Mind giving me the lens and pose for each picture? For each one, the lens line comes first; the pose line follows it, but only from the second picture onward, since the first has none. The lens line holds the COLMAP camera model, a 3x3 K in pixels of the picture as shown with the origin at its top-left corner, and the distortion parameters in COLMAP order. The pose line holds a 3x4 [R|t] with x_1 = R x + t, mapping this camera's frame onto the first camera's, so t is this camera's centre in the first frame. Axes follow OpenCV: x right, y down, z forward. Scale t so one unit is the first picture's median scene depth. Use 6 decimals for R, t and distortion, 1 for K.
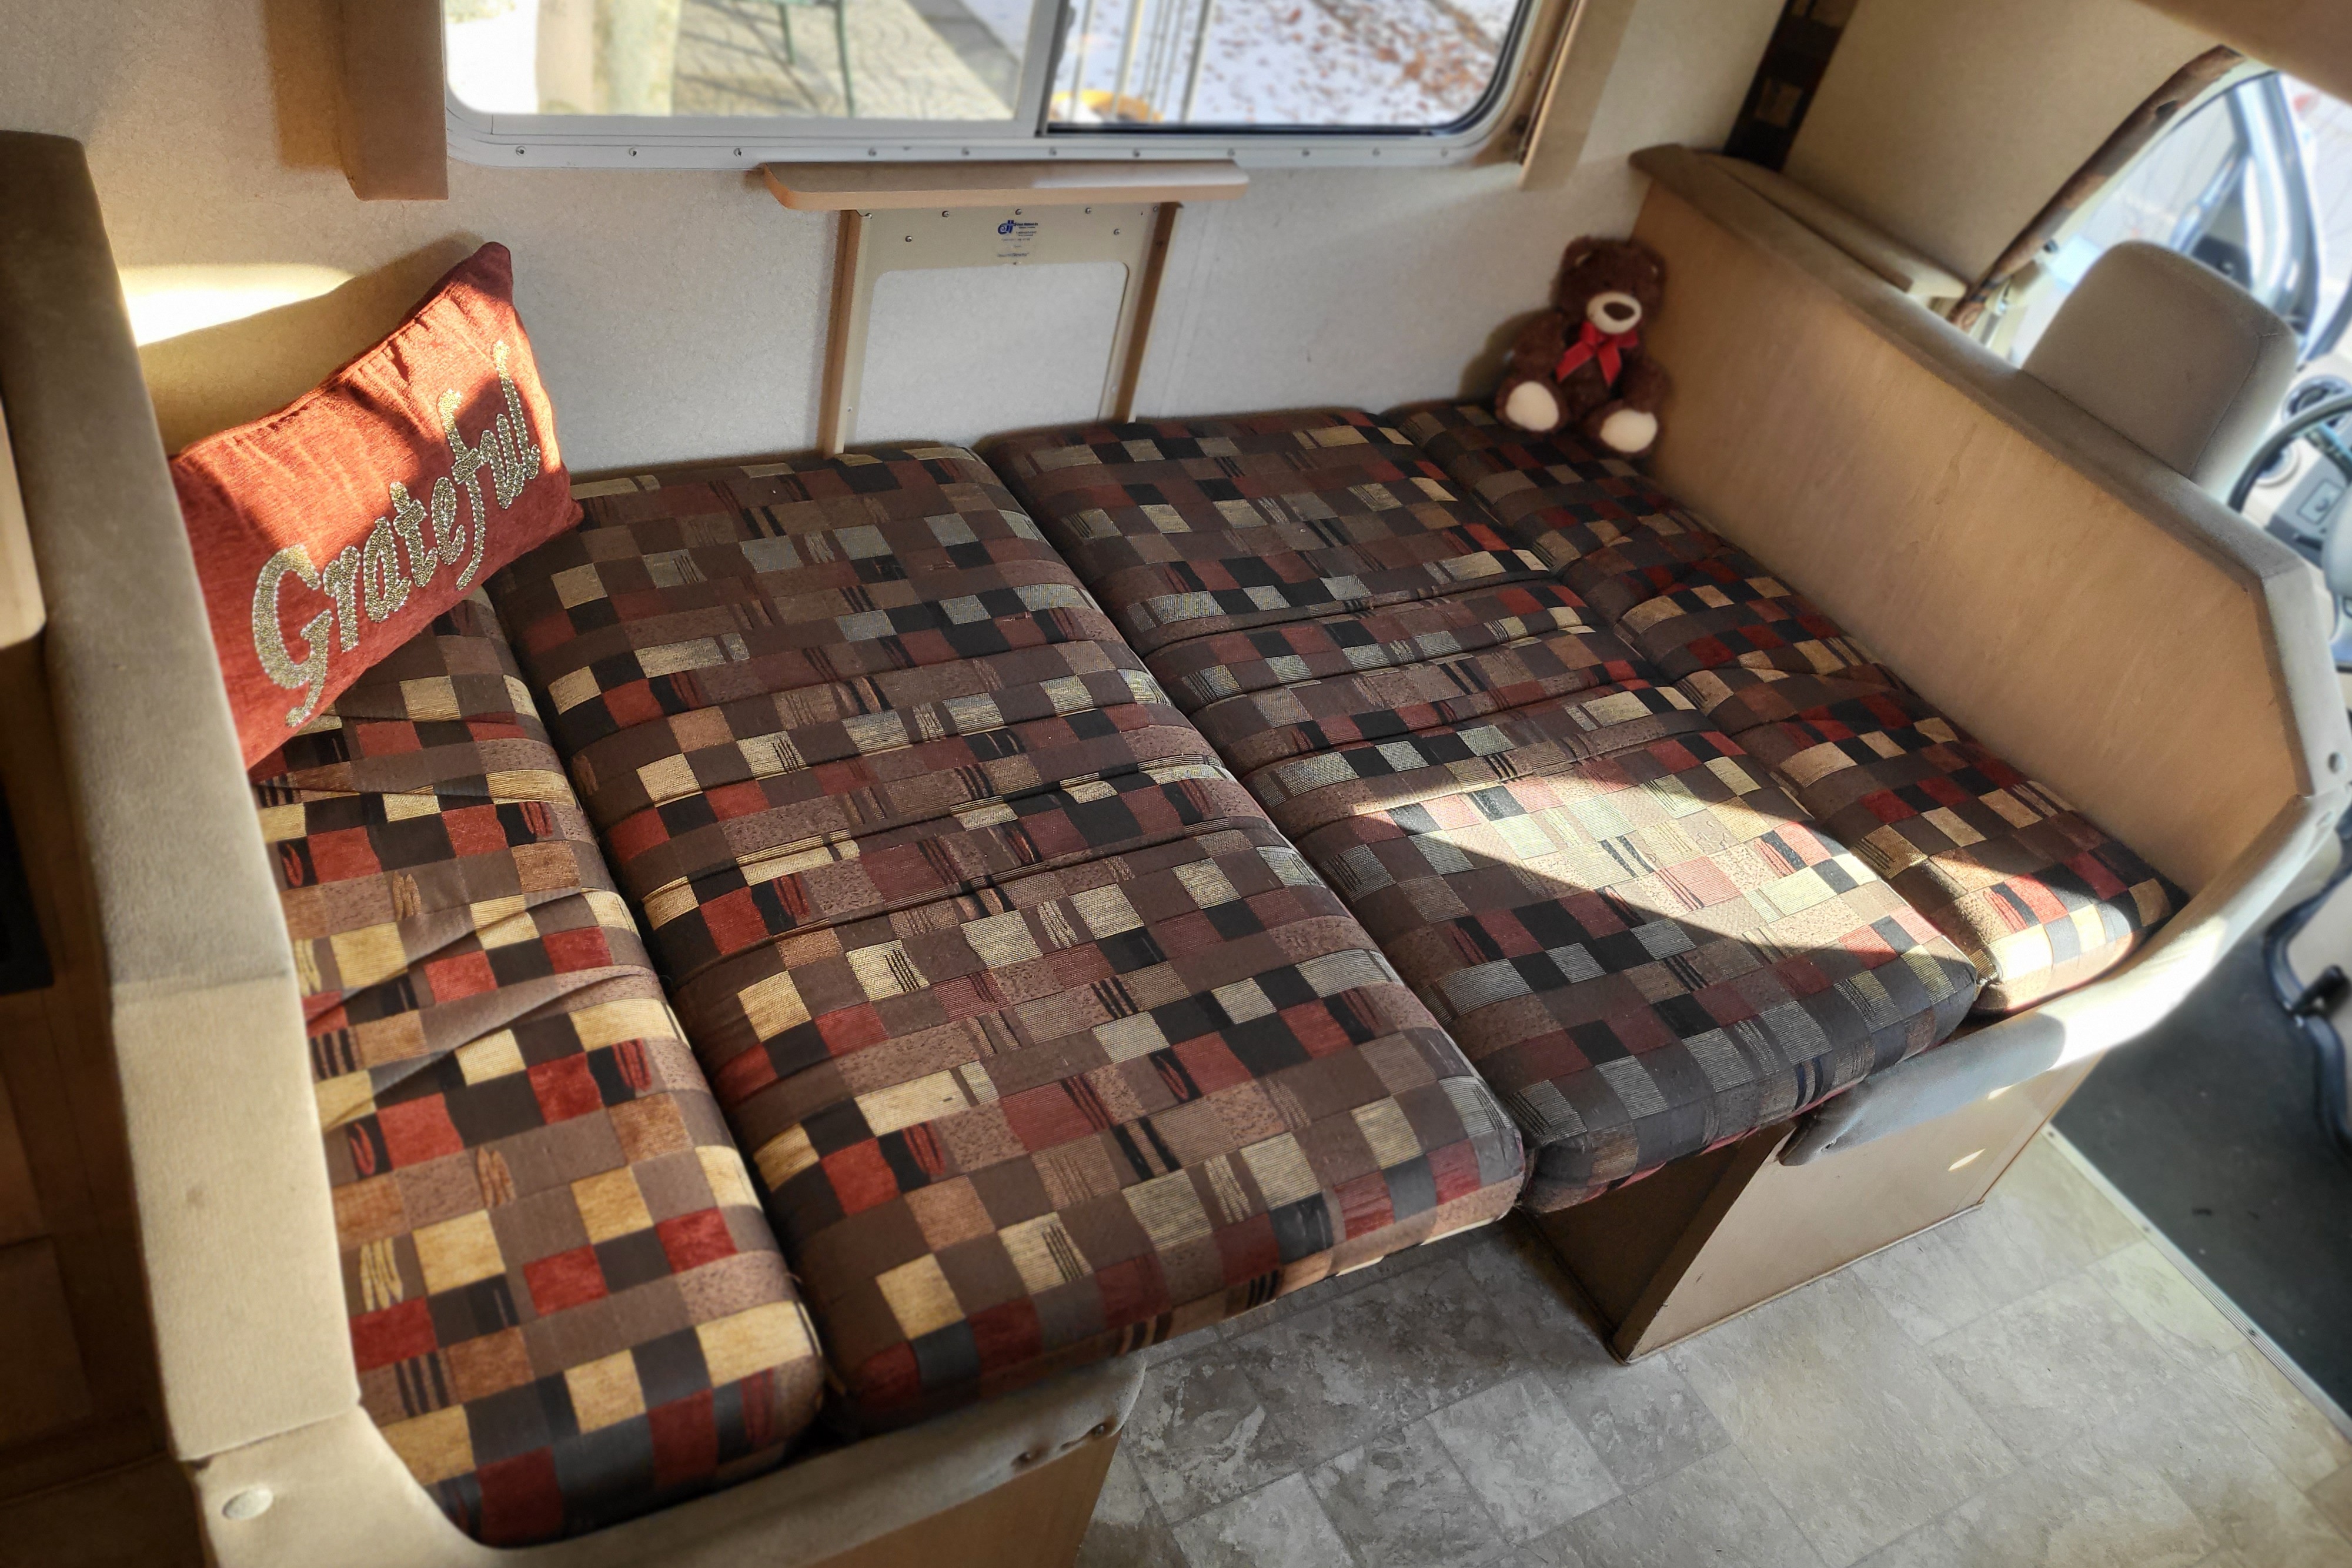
lens RADIAL K [[1802.0, 0, 1185.4], [0, 1802.0, 781.3], [0, 0, 1]] dist [-0.023427, 0.066216]
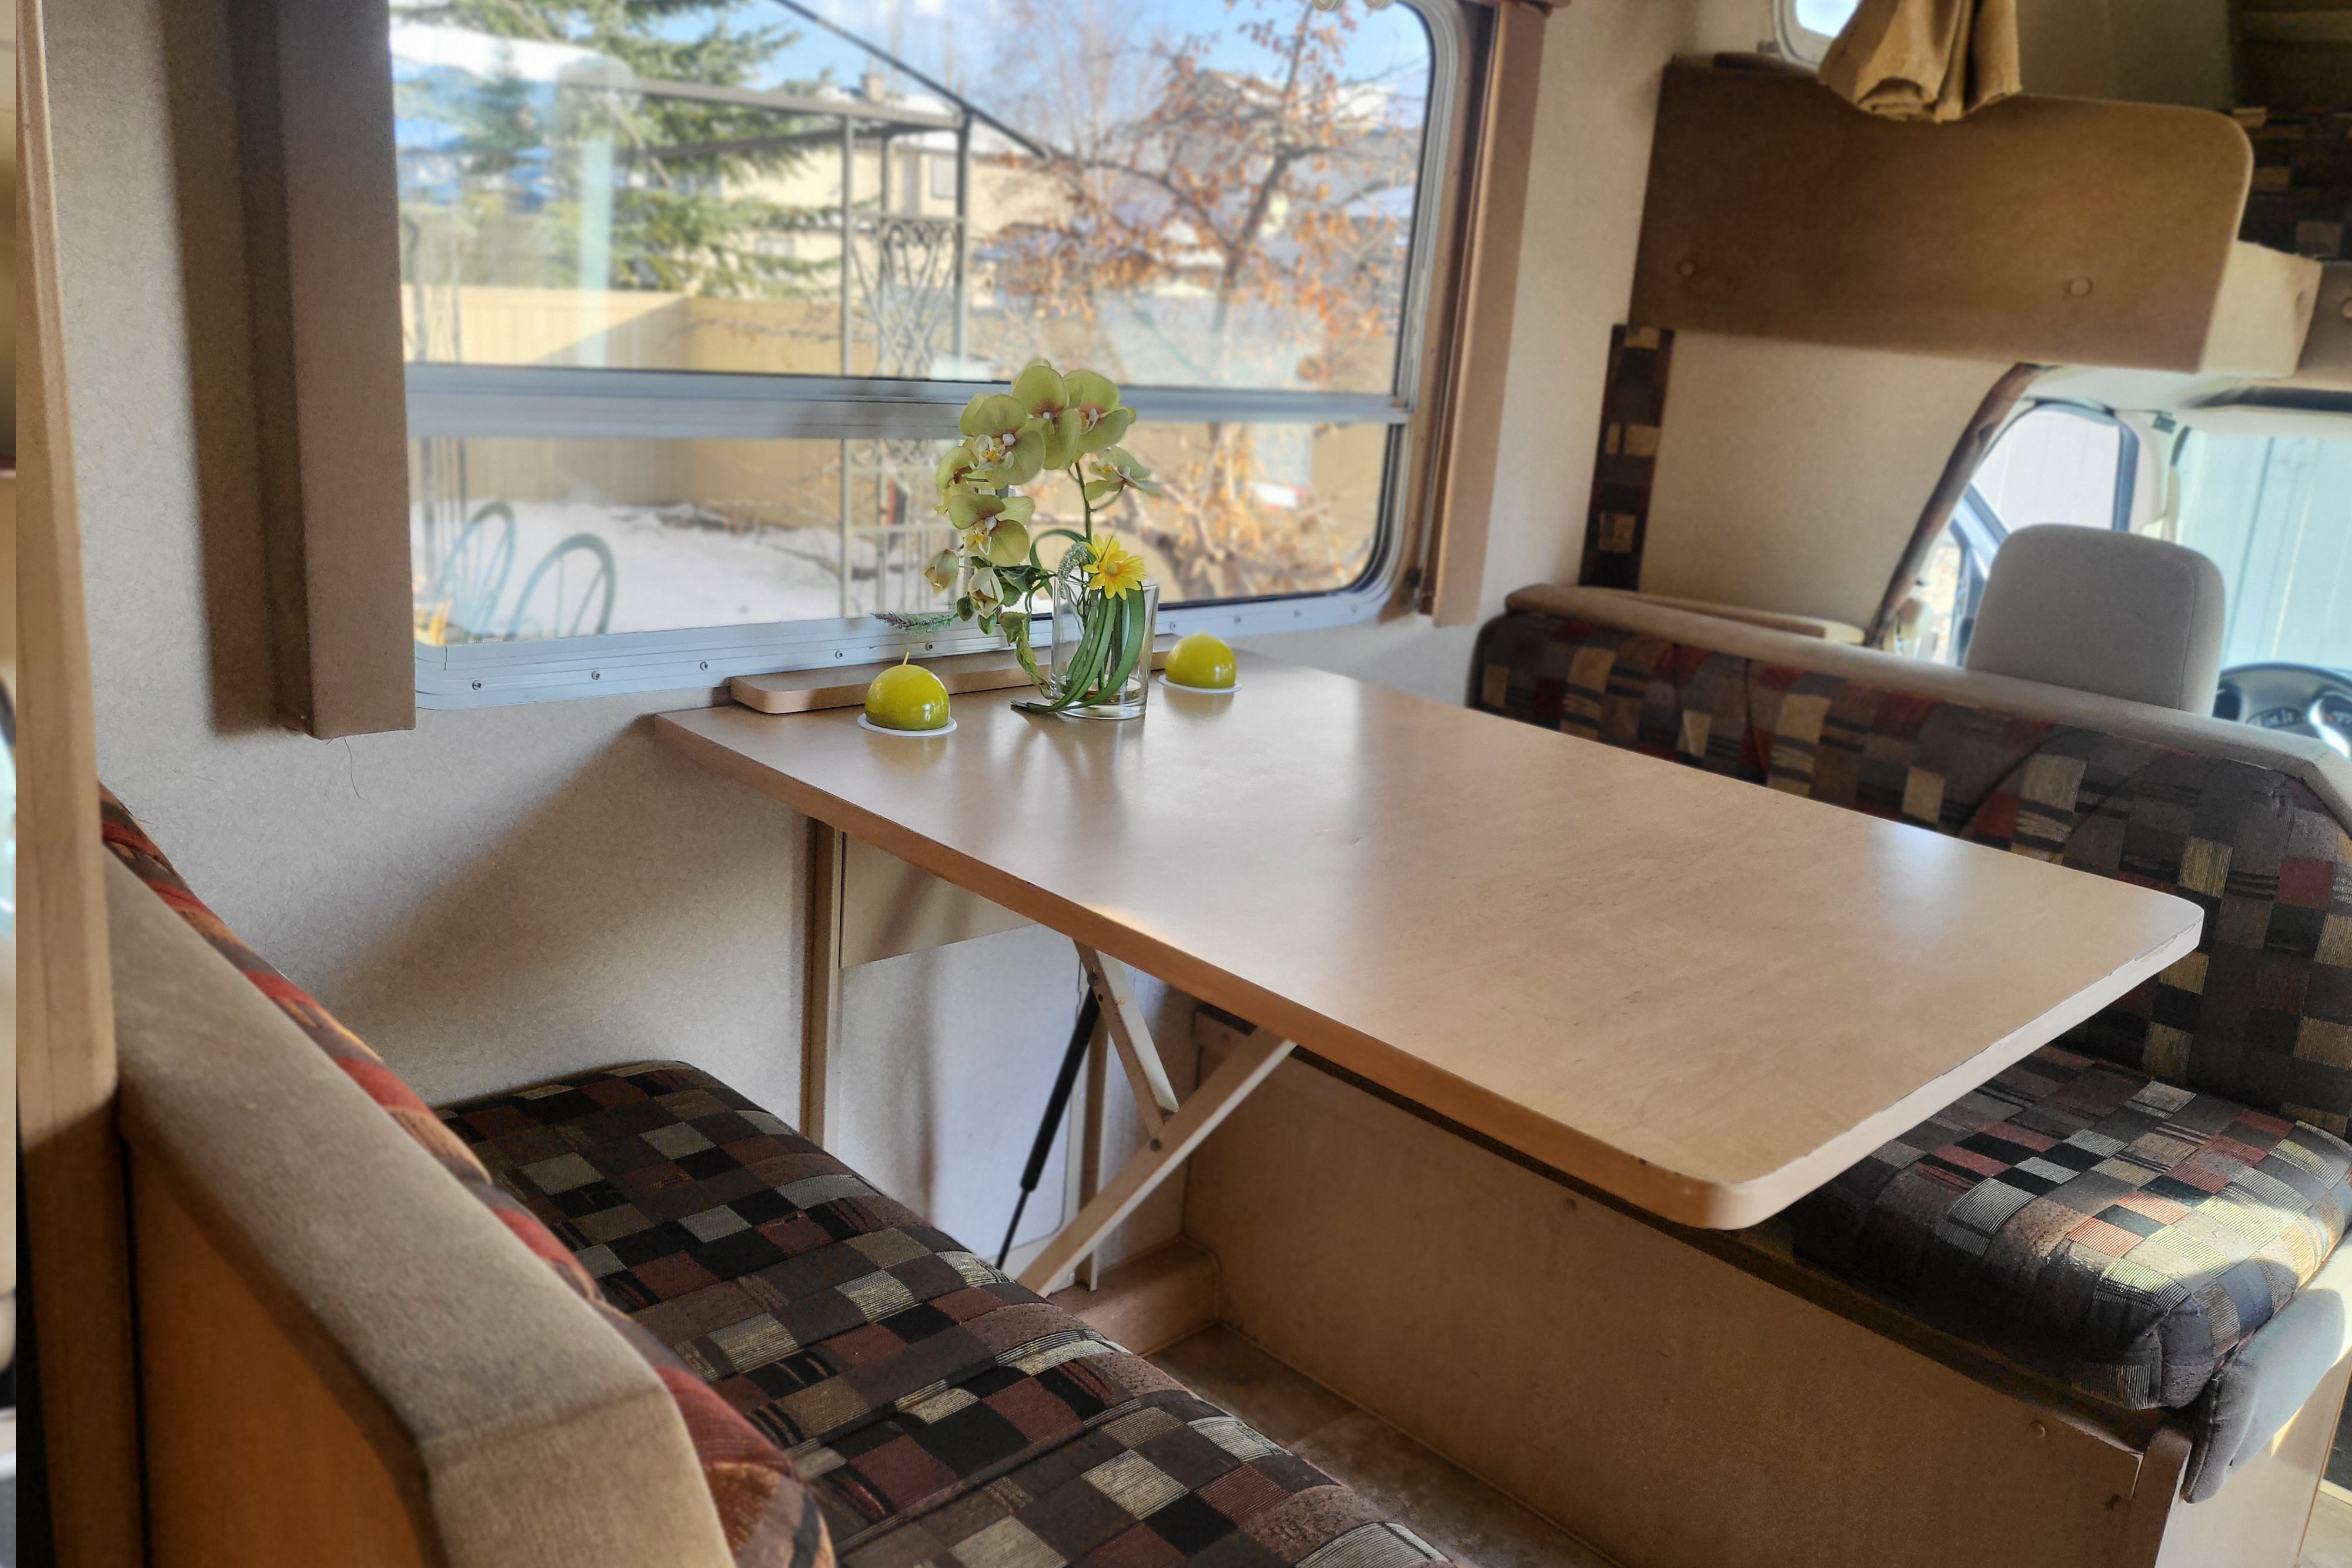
lens RADIAL K [[1802.0, 0, 1169.0], [0, 1802.0, 786.4], [0, 0, 1]] dist [-0.023427, 0.066216]
pose [[0.958613, -0.204529, 0.198063, -0.174141], [0.266513, 0.889349, -0.371523, 0.083682], [-0.100160, 0.408933, 0.907051, 0.140433]]
